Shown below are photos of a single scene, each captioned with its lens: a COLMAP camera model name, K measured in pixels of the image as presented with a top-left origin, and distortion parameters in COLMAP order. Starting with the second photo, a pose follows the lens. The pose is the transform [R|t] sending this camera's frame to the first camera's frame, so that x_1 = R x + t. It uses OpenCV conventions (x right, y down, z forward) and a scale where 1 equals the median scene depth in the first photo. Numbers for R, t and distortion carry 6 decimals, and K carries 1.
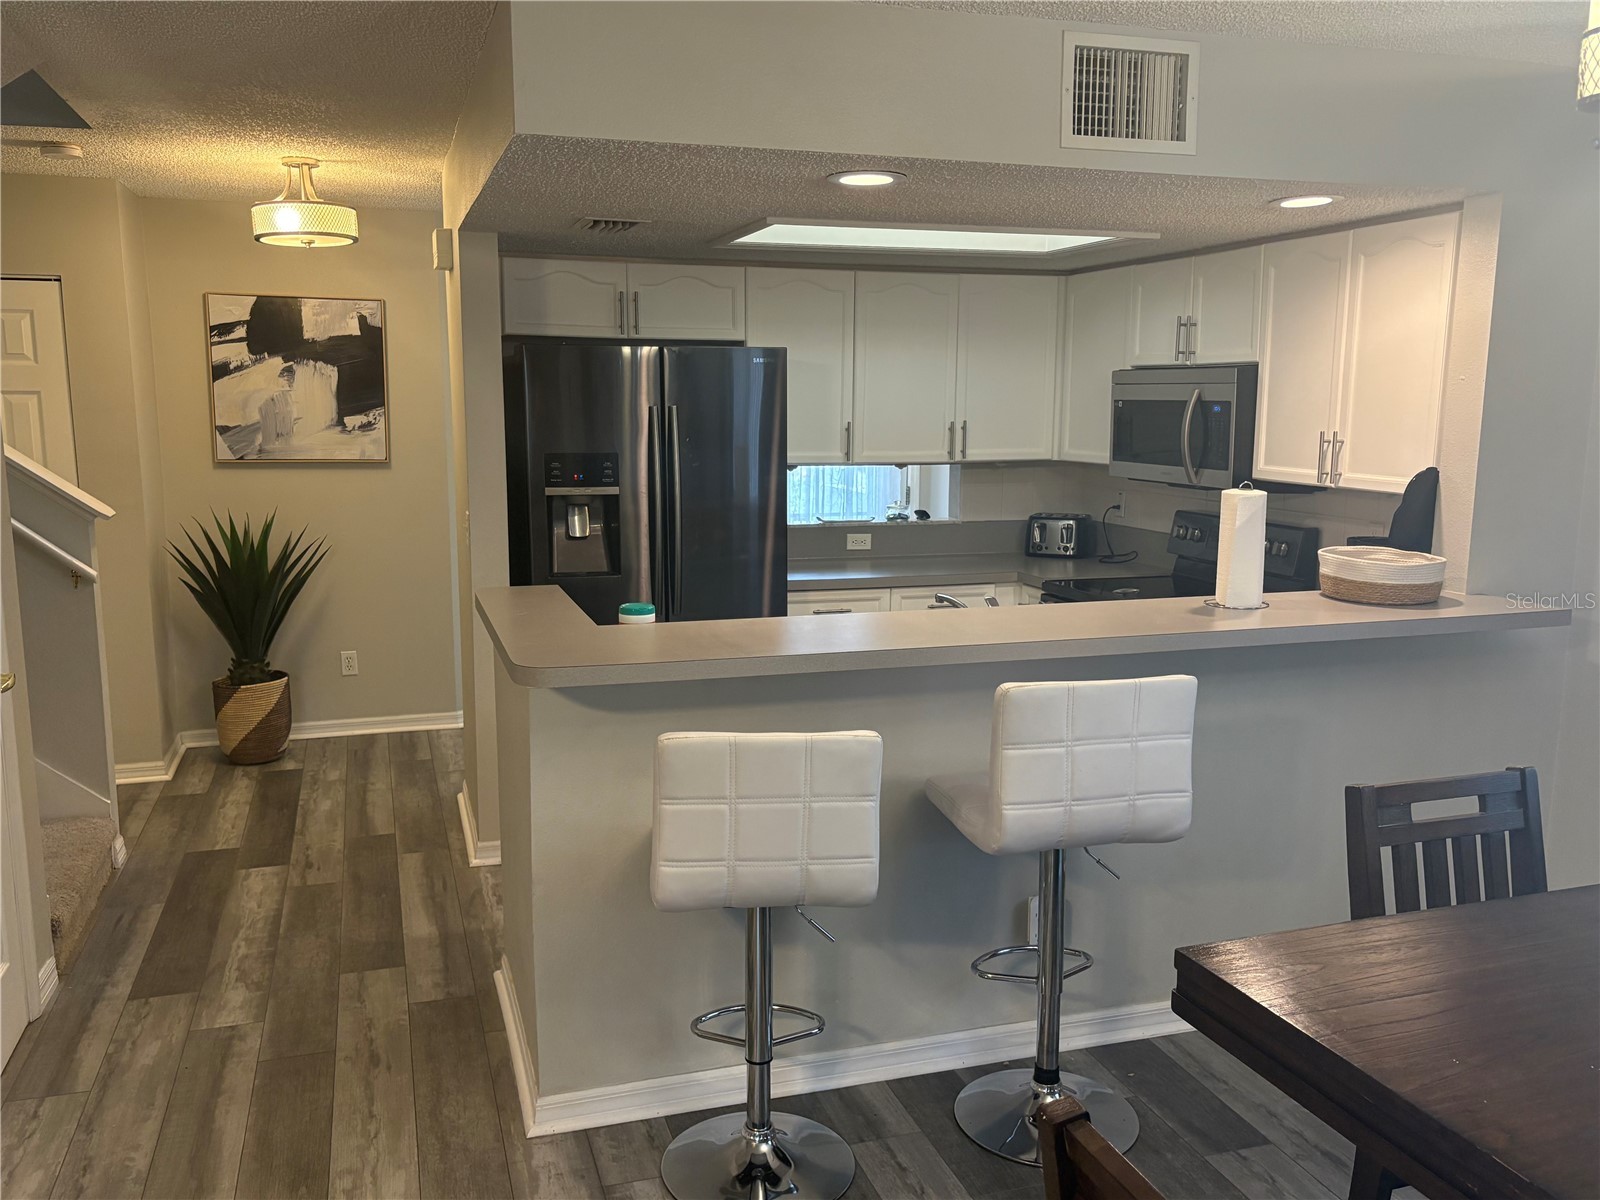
lens RADIAL K [[1317.0, 0, 794.8], [0, 1317.0, 612.5], [0, 0, 1]] dist [0.037122, -0.022325]
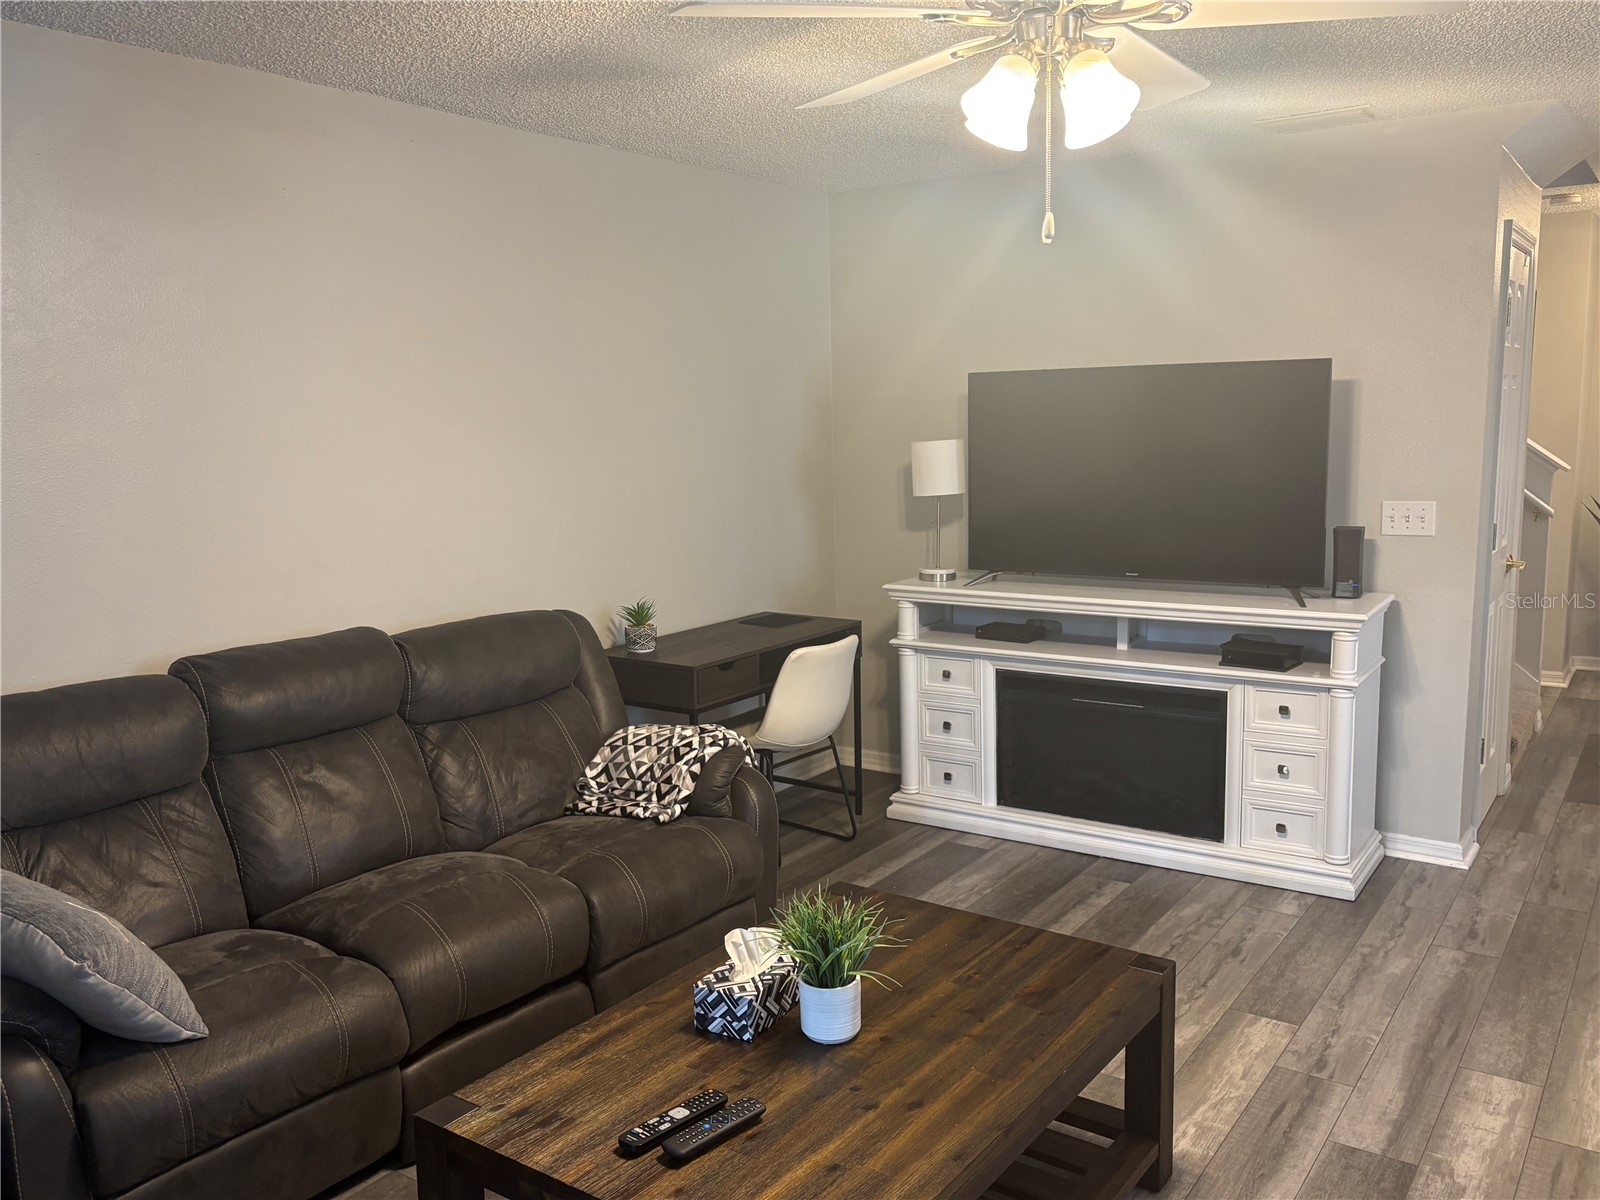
lens RADIAL K [[1317.0, 0, 807.5], [0, 1317.0, 612.9], [0, 0, 1]] dist [0.037122, -0.022325]
pose [[0.615834, 0.101743, -0.781279, 0.075593], [-0.098933, 0.993764, 0.051432, 0.076665], [0.781640, 0.045621, 0.622059, -0.422943]]
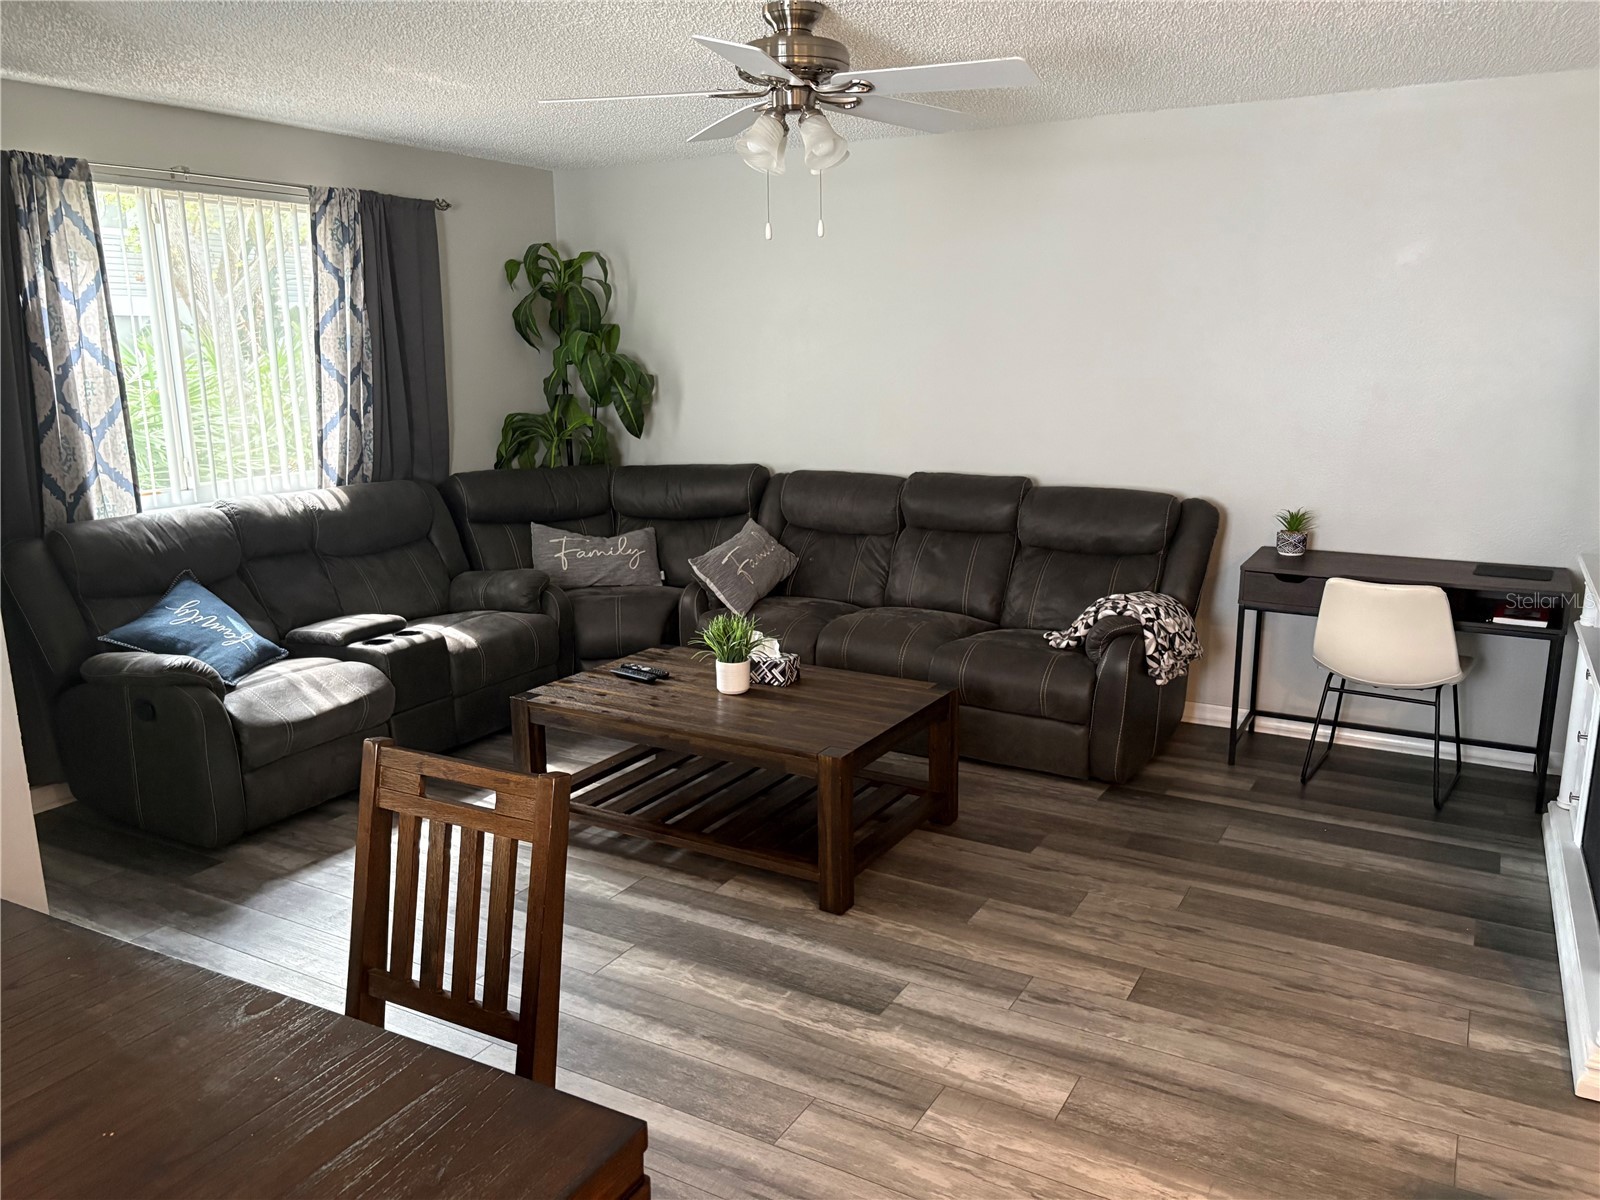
lens RADIAL K [[1210.1, 0, 802.4], [0, 1210.1, 596.9], [0, 0, 1]] dist [0.036898, -0.040821]
pose [[-0.737678, 0.133940, -0.661733, 0.224835], [-0.105239, 0.945333, 0.308660, -0.073011], [0.666900, 0.297332, -0.683255, 0.521159]]
